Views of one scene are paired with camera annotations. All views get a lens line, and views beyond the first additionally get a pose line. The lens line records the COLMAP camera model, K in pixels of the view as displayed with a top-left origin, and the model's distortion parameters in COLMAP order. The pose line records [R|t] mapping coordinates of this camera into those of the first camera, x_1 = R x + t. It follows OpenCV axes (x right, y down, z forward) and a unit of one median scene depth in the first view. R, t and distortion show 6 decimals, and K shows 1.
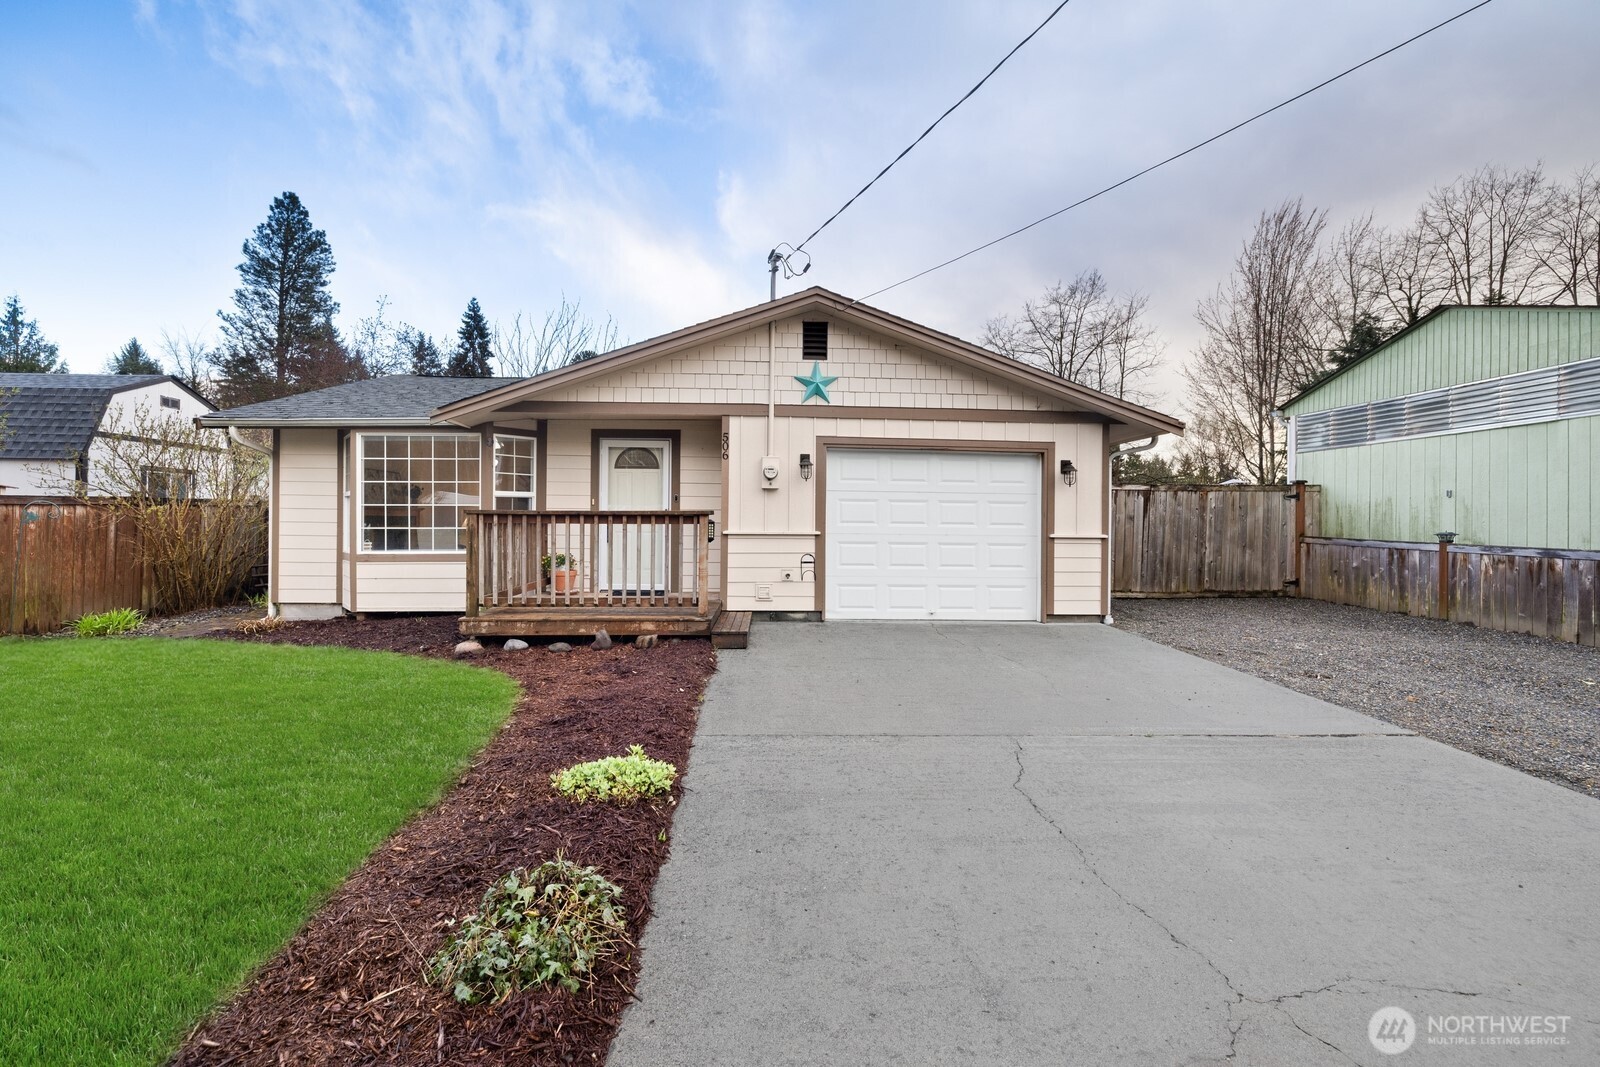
lens RADIAL K [[671.2, 0, 790.3], [0, 671.2, 524.2], [0, 0, 1]] dist [-0.000368, 0.000511]
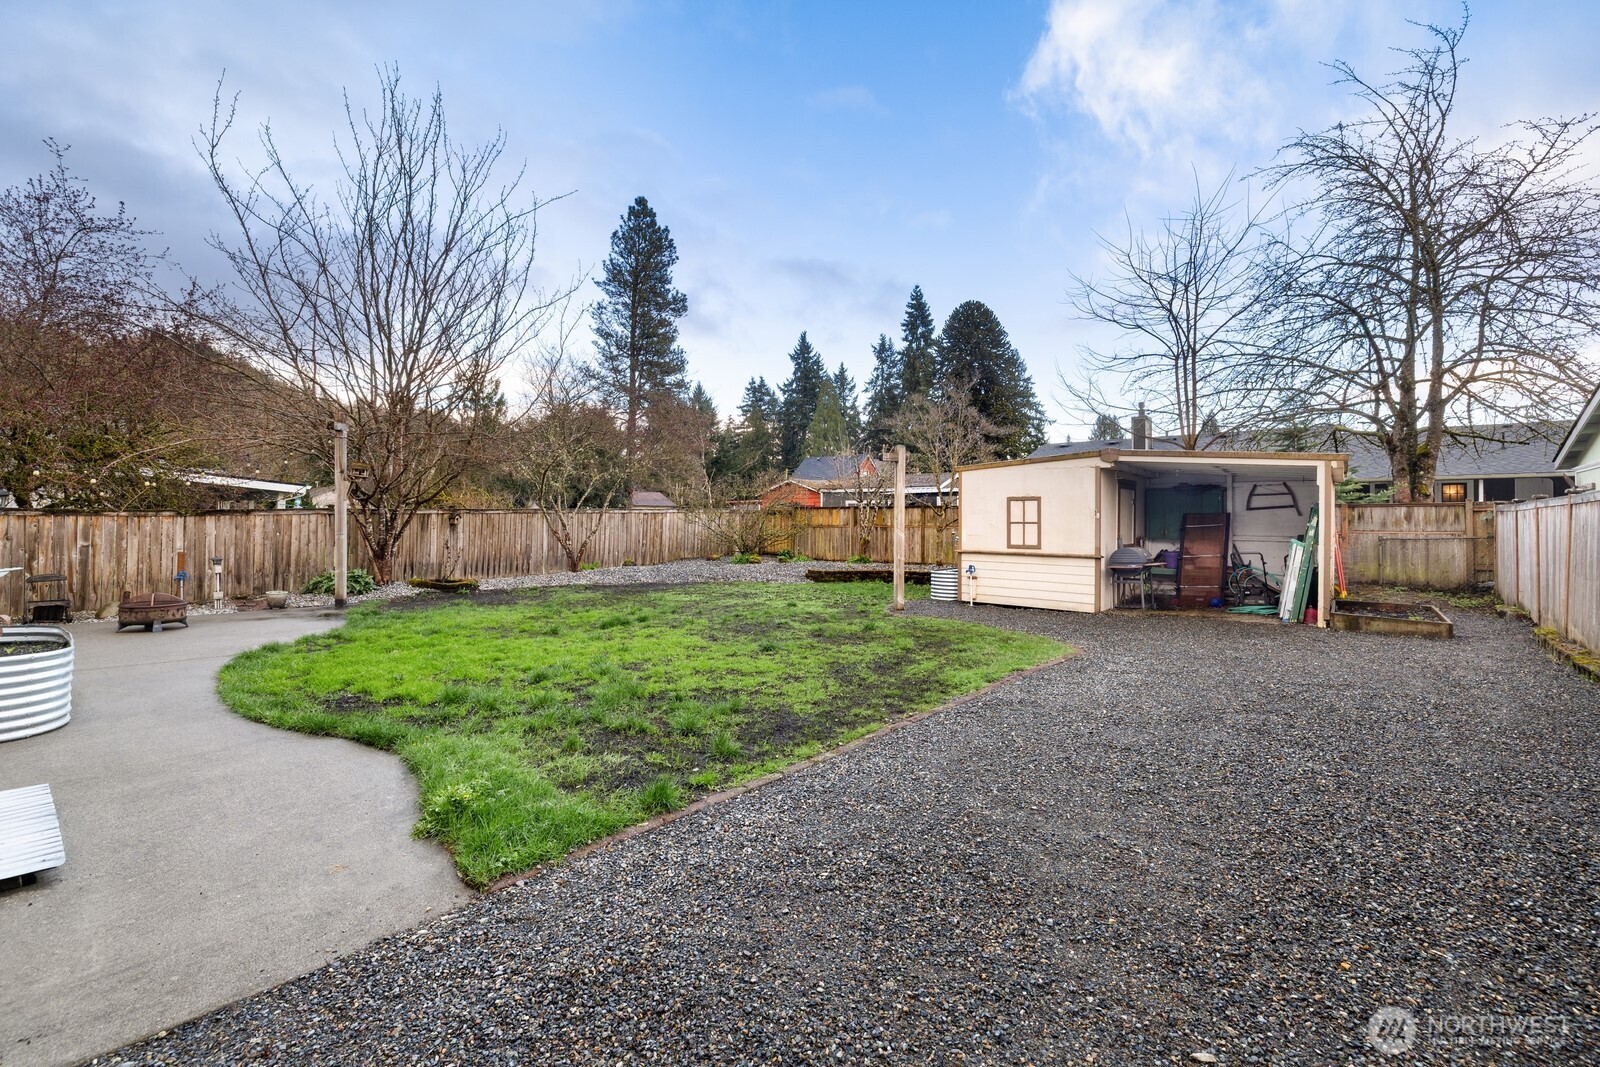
lens RADIAL K [[689.6, 0, 785.5], [0, 689.6, 506.7], [0, 0, 1]] dist [0.000923, -0.000213]
pose [[0.731282, -0.017831, -0.681842, 0.565434], [0.000134, 0.999662, -0.025999, -0.029391], [0.682075, 0.018921, 0.731037, 2.120518]]
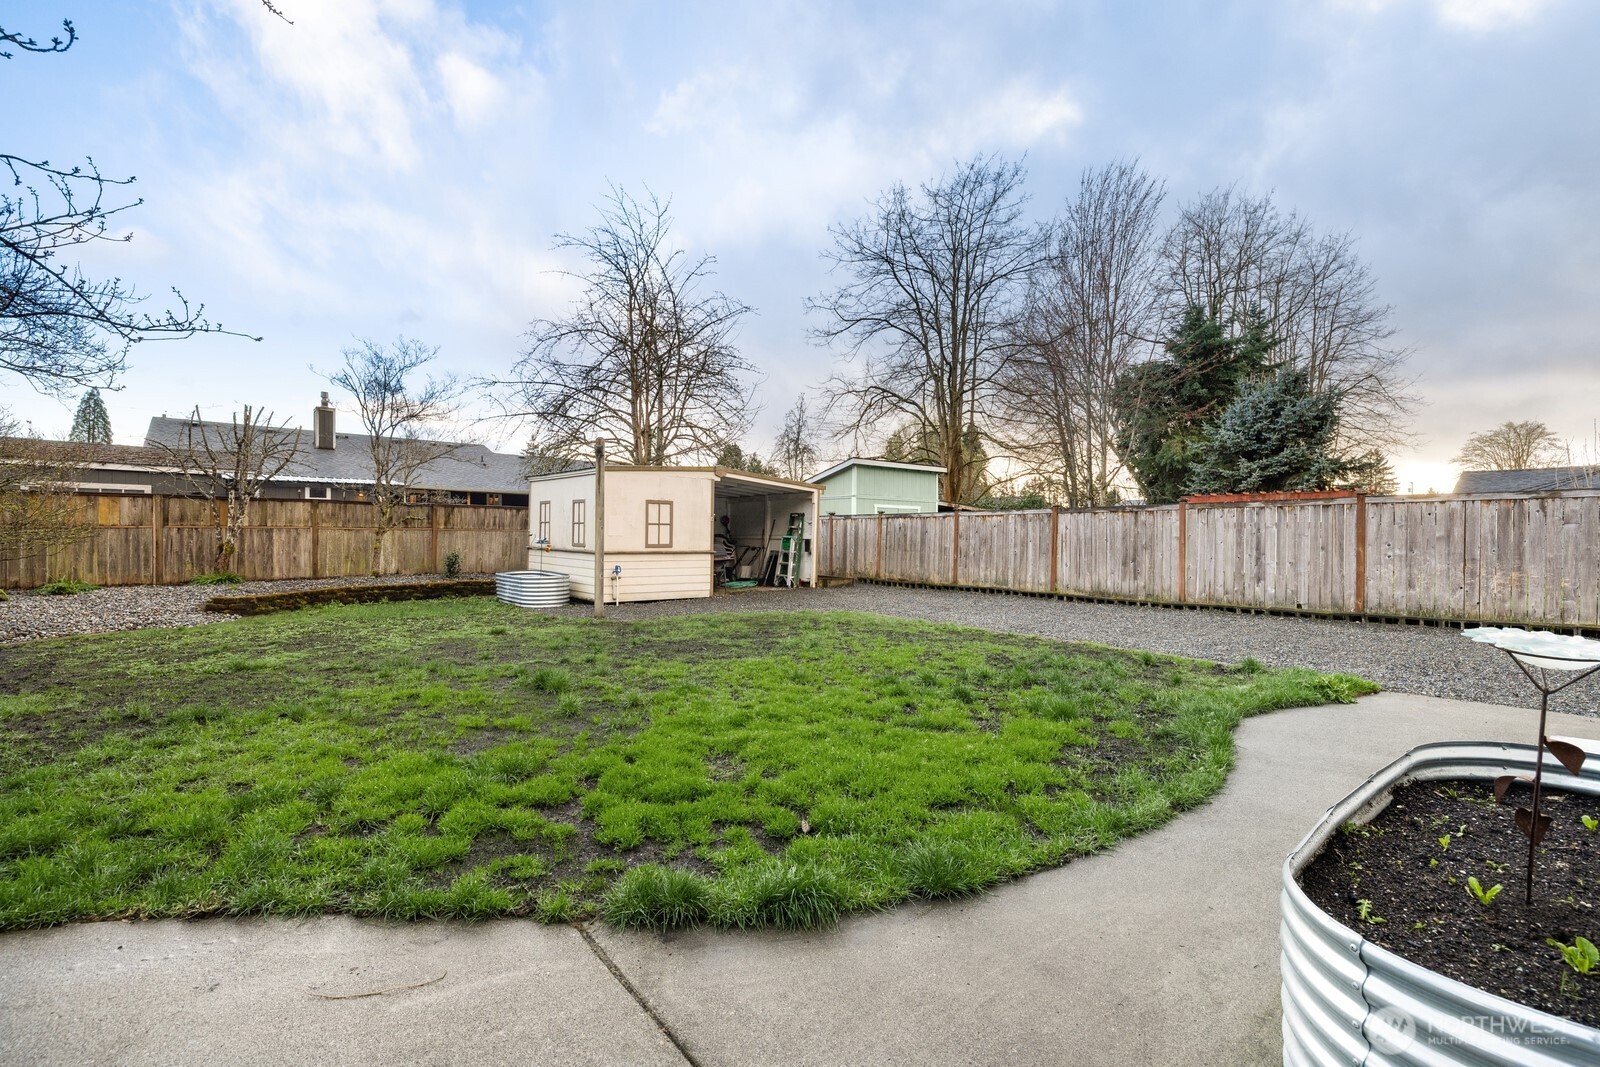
lens RADIAL K [[670.8, 0, 793.8], [0, 670.8, 528.9], [0, 0, 1]] dist [-0.001311, -0.000414]
pose [[0.800025, -0.000835, 0.599966, -0.479150], [-0.001701, 0.999992, 0.003660, -0.028501], [-0.599964, -0.003949, 0.800017, 2.098547]]
